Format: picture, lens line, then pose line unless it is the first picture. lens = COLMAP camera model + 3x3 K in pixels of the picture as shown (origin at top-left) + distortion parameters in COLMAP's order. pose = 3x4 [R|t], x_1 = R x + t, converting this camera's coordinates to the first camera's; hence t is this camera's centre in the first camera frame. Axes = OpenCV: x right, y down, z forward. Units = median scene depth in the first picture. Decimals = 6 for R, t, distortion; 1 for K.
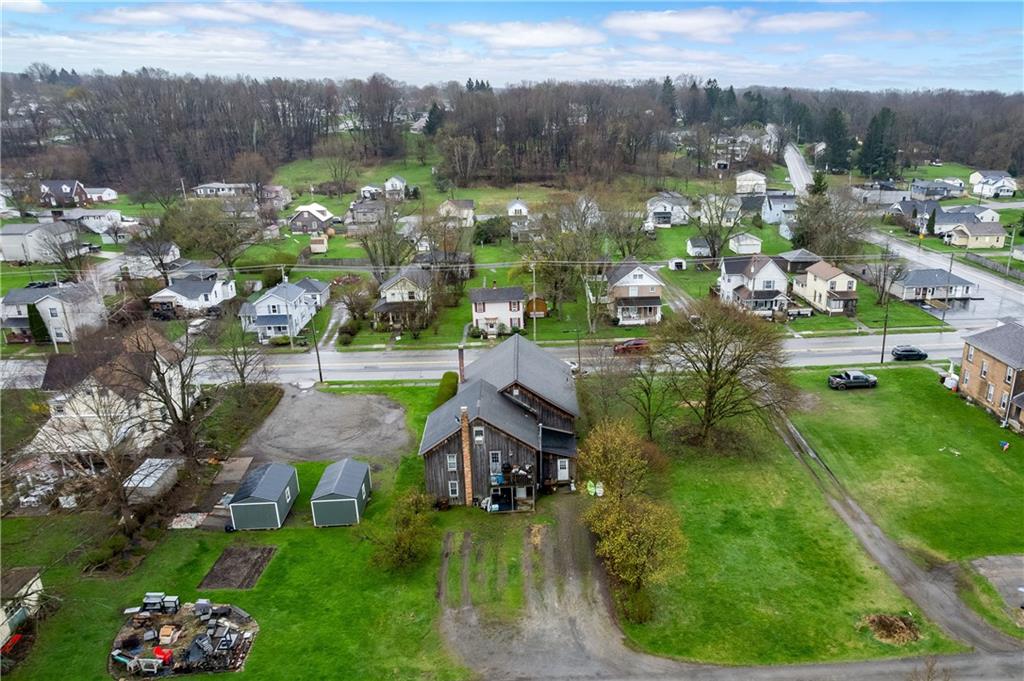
lens RADIAL K [[753.8, 0, 586.6], [0, 753.8, 361.4], [0, 0, 1]] dist [-0.089260, 0.087826]
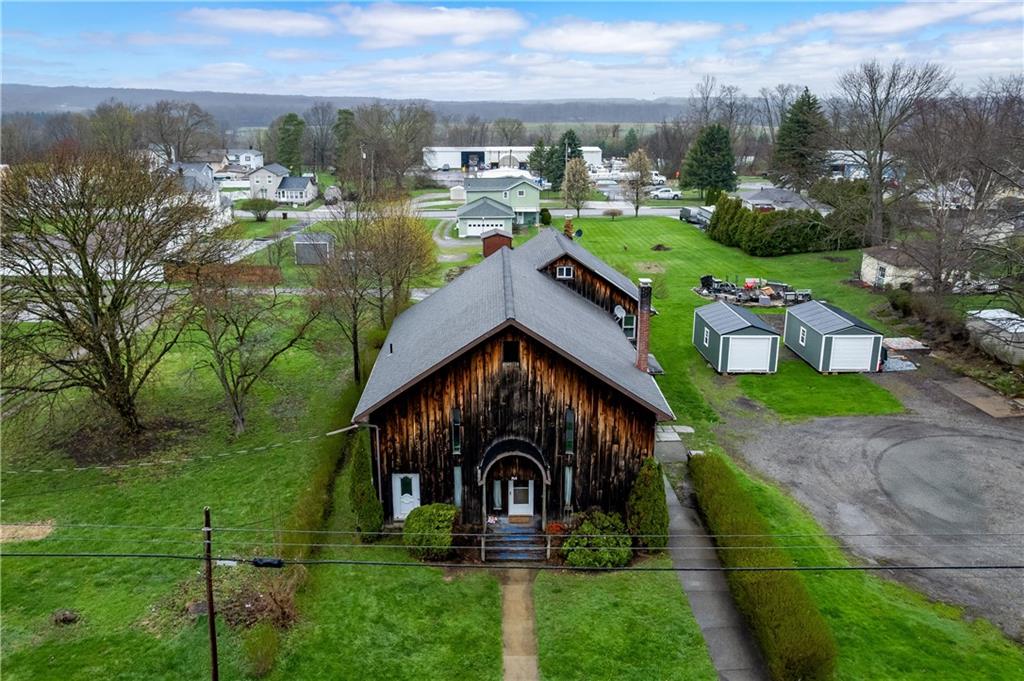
lens RADIAL K [[797.6, 0, 494.3], [0, 797.6, 310.2], [0, 0, 1]] dist [-0.047920, -0.000095]
pose [[-0.996566, -0.021580, 0.079945, -0.089001], [0.026024, 0.834910, 0.549771, -0.180467], [-0.078611, 0.549964, -0.831481, 1.015168]]
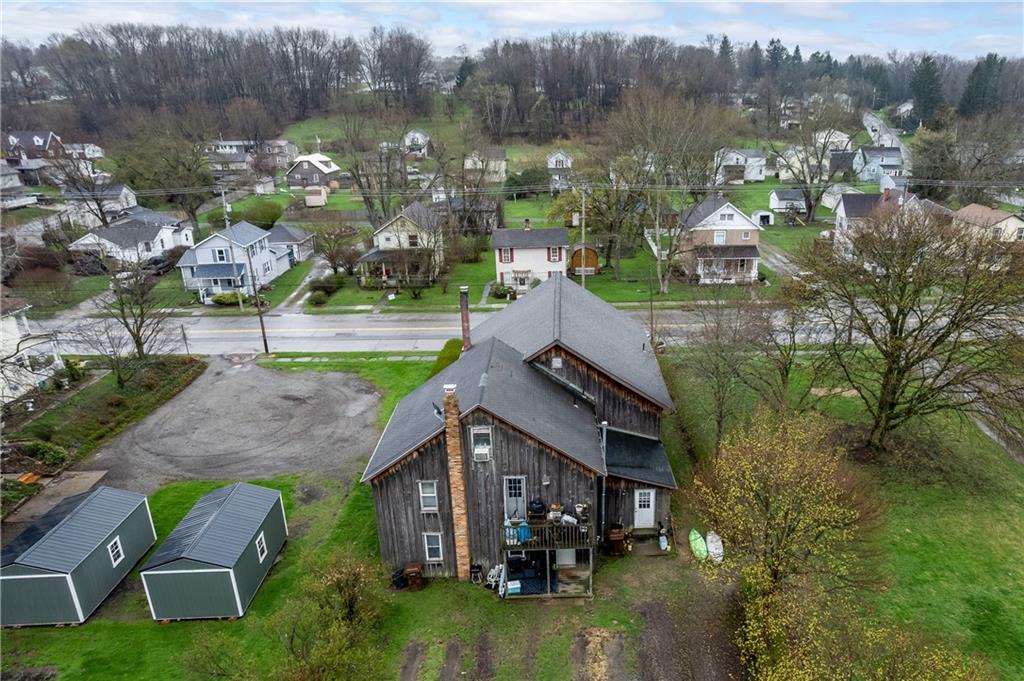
lens RADIAL K [[759.3, 0, 590.2], [0, 759.3, 388.5], [0, 0, 1]] dist [-0.095509, 0.095214]
pose [[0.998857, 0.014028, -0.045695, -0.029827], [-0.012086, 0.999024, 0.042492, 0.024005], [0.046247, -0.041891, 0.998051, 0.303239]]
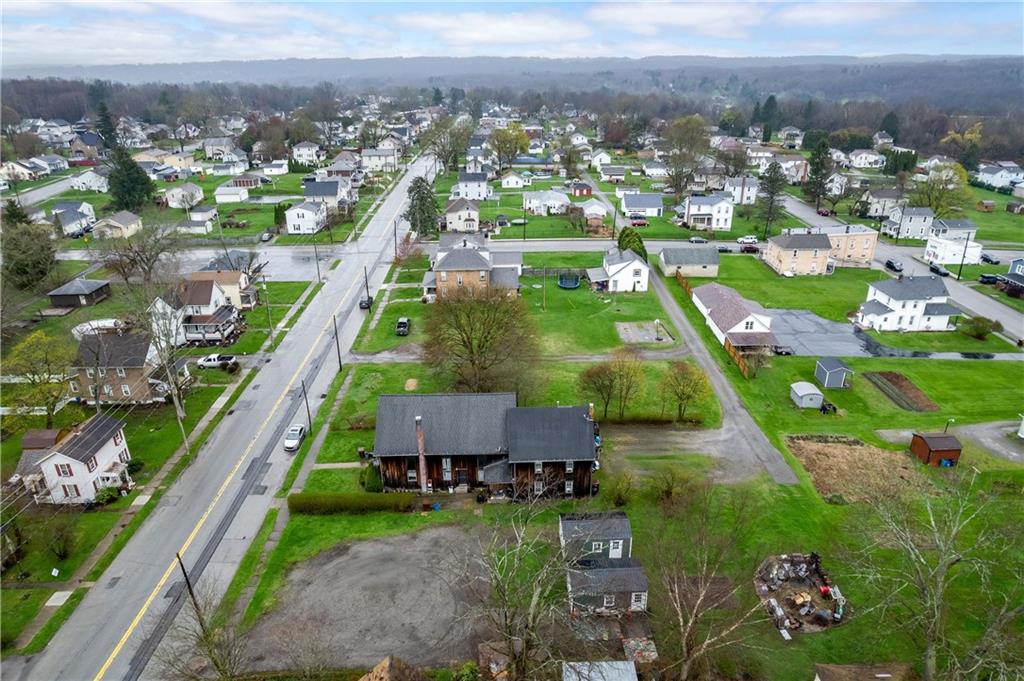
lens RADIAL K [[653.9, 0, 514.7], [0, 653.9, 345.3], [0, 0, 1]] dist [-0.069857, 0.058089]
pose [[0.067932, -0.397474, 0.915096, -0.661474], [0.333139, 0.873607, 0.354723, -0.266609], [-0.940427, 0.280757, 0.191760, 0.514676]]
